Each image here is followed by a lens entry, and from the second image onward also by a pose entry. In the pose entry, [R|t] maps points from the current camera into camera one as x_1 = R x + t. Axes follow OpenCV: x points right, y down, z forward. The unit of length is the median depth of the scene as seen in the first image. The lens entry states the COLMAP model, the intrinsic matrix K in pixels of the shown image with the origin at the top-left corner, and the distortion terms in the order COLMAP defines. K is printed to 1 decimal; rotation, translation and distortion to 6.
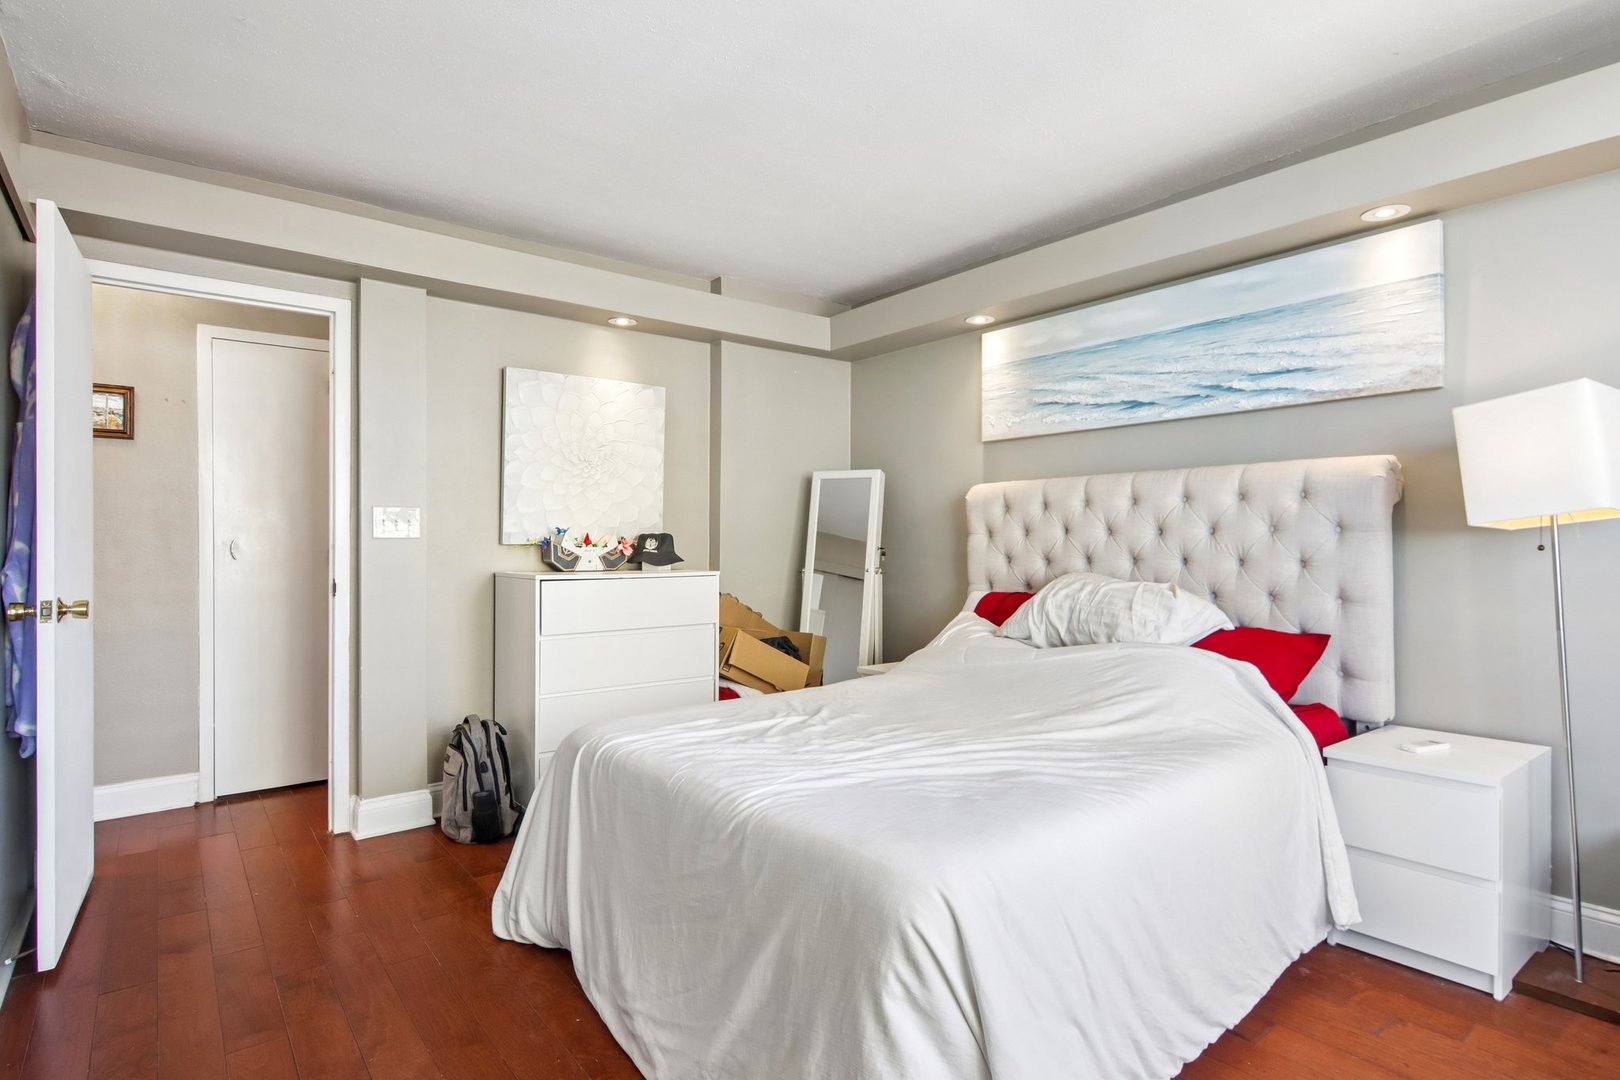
lens RADIAL K [[843.1, 0, 822.0], [0, 843.1, 540.8], [0, 0, 1]] dist [0.002529, -0.014084]
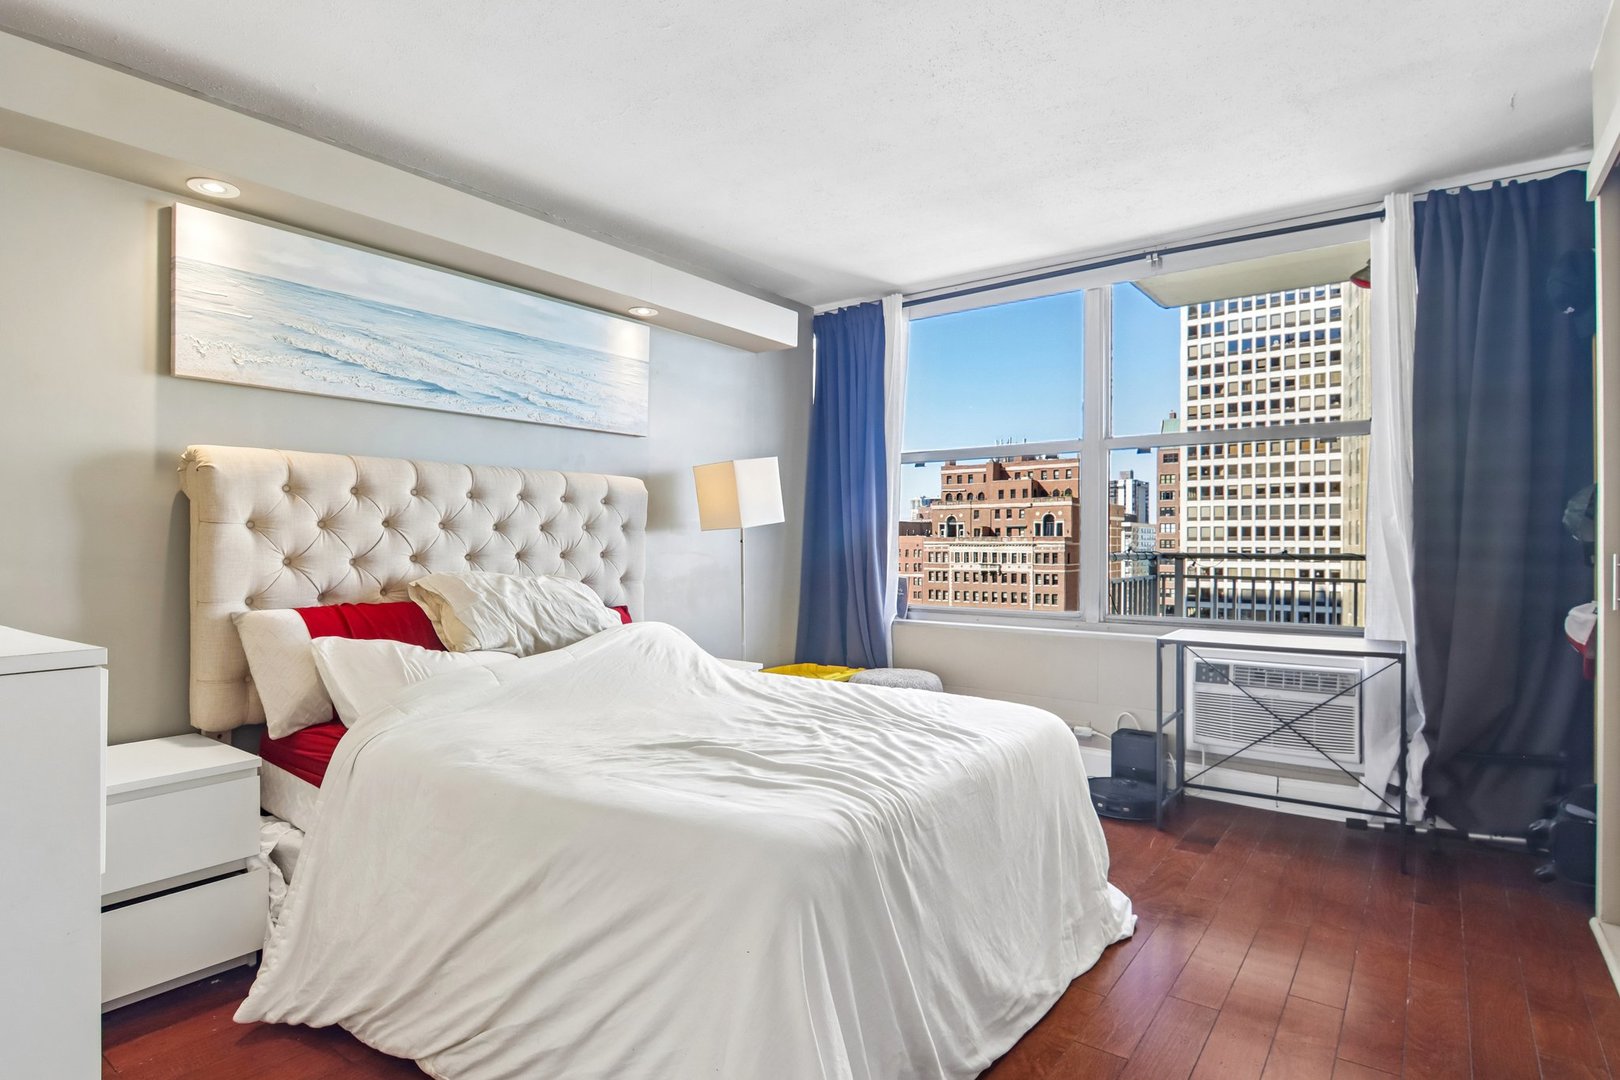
lens RADIAL K [[843.1, 0, 822.0], [0, 843.1, 540.8], [0, 0, 1]] dist [0.002529, -0.014084]
pose [[-0.260238, 0.000101, 0.965544, -0.634911], [-0.002346, 0.999997, -0.000737, 0.004323], [-0.965542, -0.002457, -0.260237, 0.843240]]
